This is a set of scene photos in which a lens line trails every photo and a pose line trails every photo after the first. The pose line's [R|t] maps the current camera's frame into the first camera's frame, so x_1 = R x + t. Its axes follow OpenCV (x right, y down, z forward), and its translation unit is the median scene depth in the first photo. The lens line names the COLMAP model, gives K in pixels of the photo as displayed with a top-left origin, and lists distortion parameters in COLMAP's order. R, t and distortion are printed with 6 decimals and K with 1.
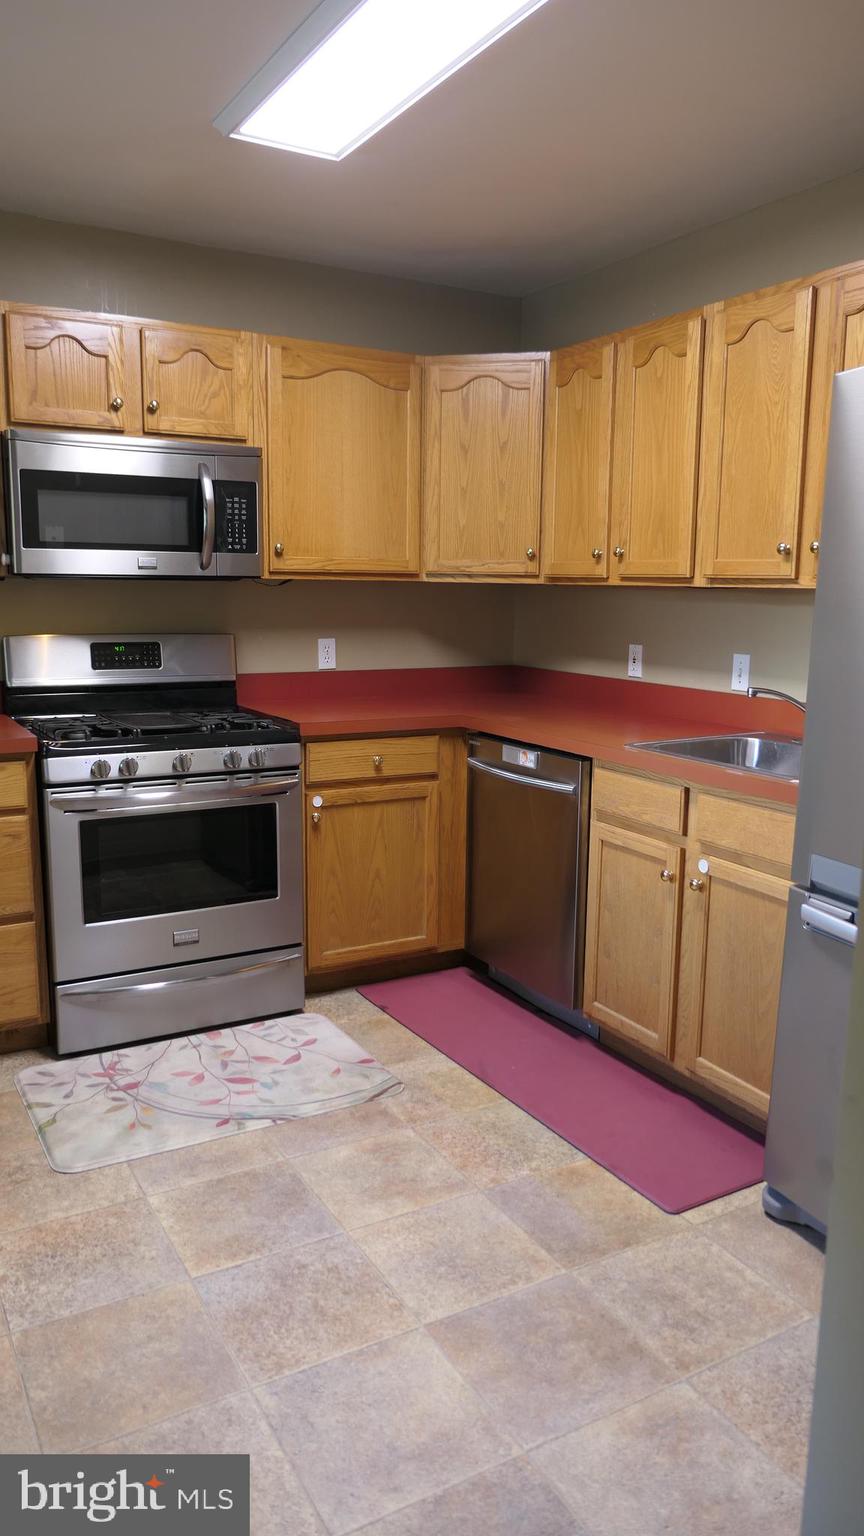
lens RADIAL K [[1084.5, 0, 432.0], [0, 1084.5, 768.0], [0, 0, 1]] dist [-0.004544, 0.007757]
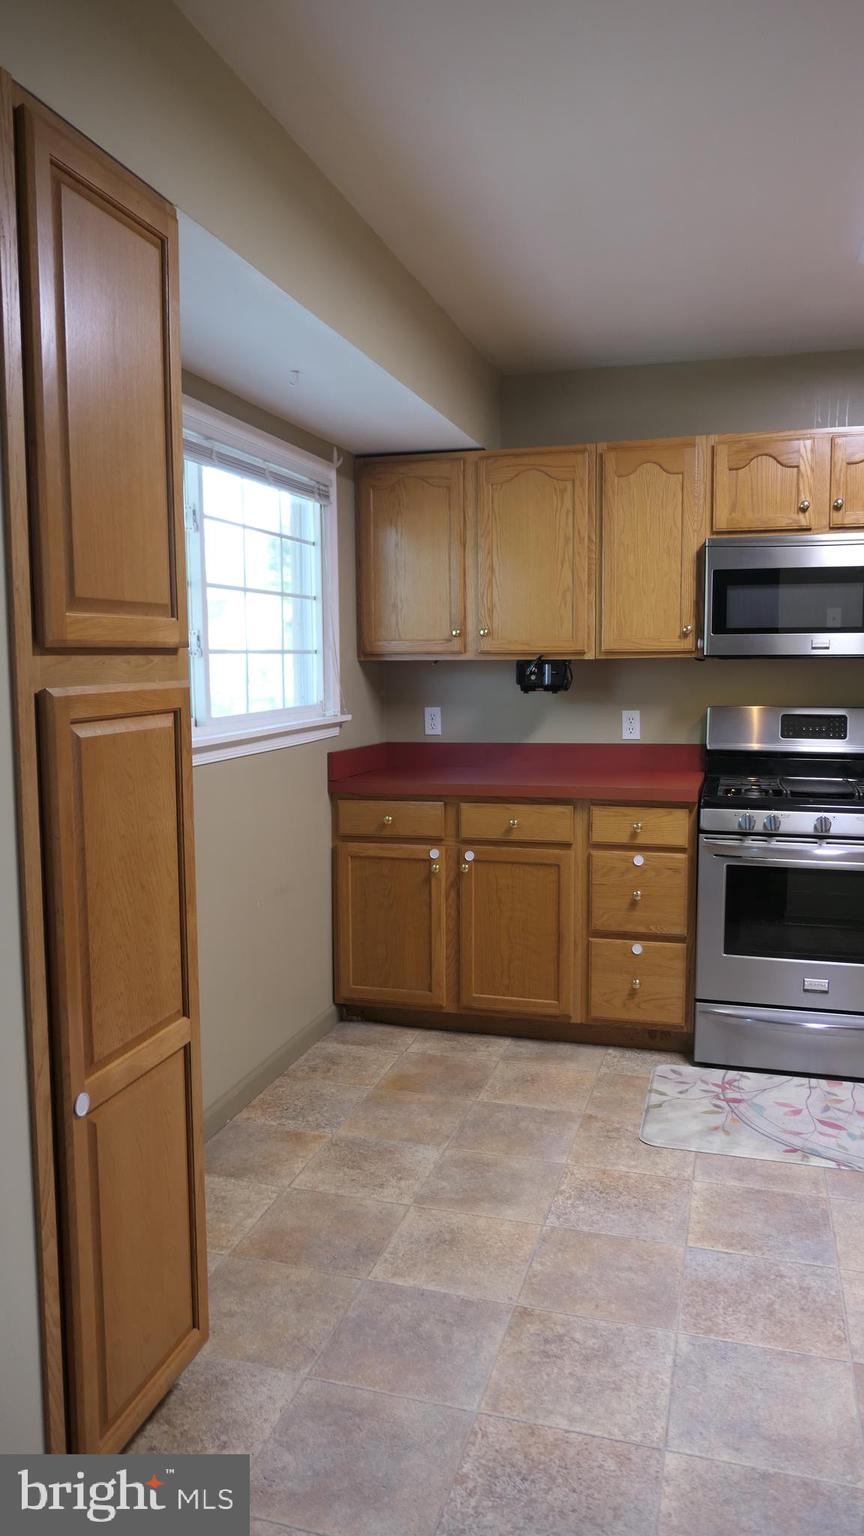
lens RADIAL K [[1084.5, 0, 432.0], [0, 1084.5, 768.0], [0, 0, 1]] dist [-0.004544, 0.007757]
pose [[0.693350, 0.055247, -0.718480, 0.310049], [-0.105783, 0.994058, -0.025646, 0.009673], [0.712794, 0.093784, 0.695075, -0.052202]]
